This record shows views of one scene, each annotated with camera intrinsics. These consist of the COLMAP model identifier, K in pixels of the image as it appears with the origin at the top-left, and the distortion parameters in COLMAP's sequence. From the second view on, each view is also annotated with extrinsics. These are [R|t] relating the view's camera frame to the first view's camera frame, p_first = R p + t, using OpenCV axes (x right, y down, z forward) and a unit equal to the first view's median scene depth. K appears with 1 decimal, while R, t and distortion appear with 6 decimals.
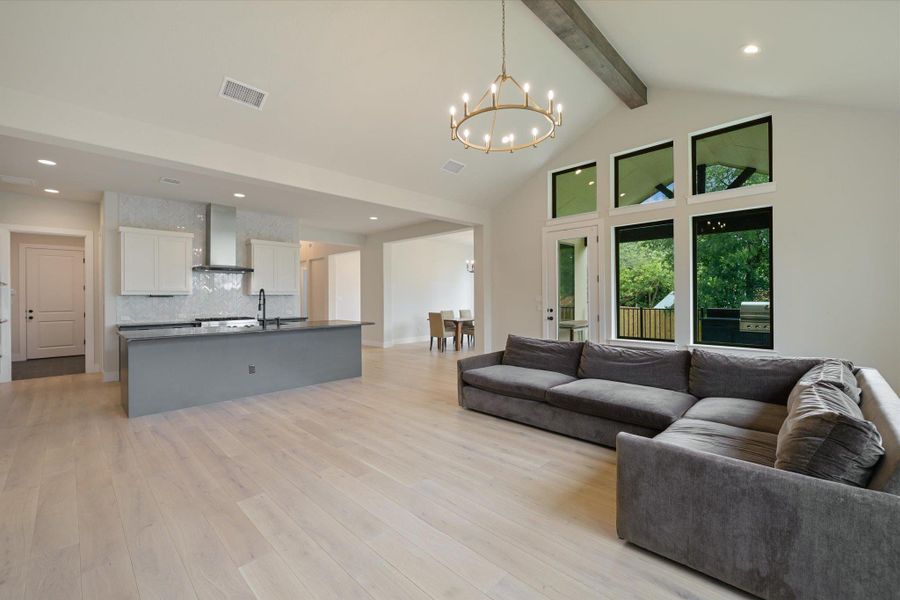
lens RADIAL K [[376.5, 0, 445.1], [0, 376.5, 299.8], [0, 0, 1]] dist [0.000158, 0.000161]
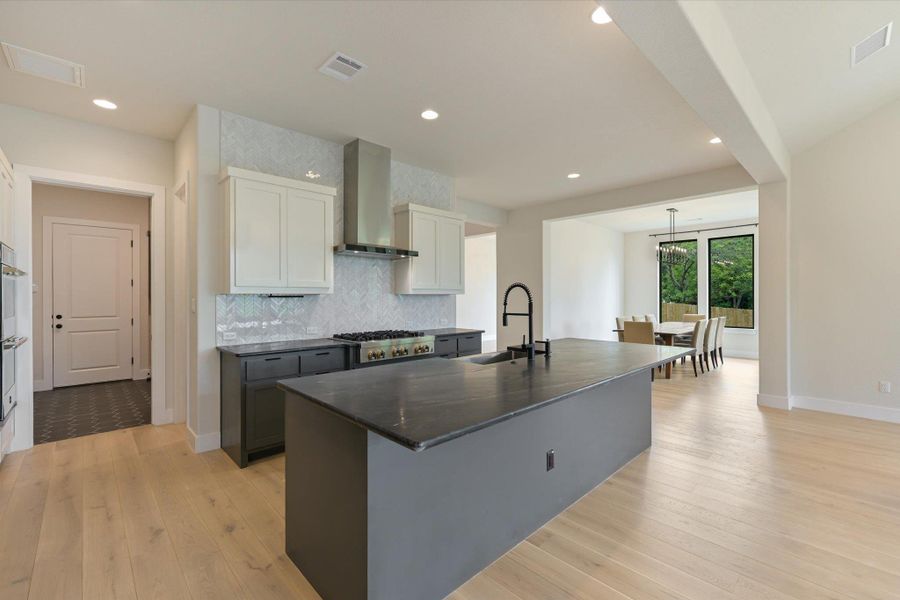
lens RADIAL K [[391.8, 0, 450.0], [0, 391.8, 300.0], [0, 0, 1]] dist [-0.003171, -0.000516]
pose [[0.999481, 0.004682, -0.031875, -0.462782], [-0.004603, 0.999986, 0.002555, -0.006083], [0.031887, -0.002407, 0.999489, 0.395947]]
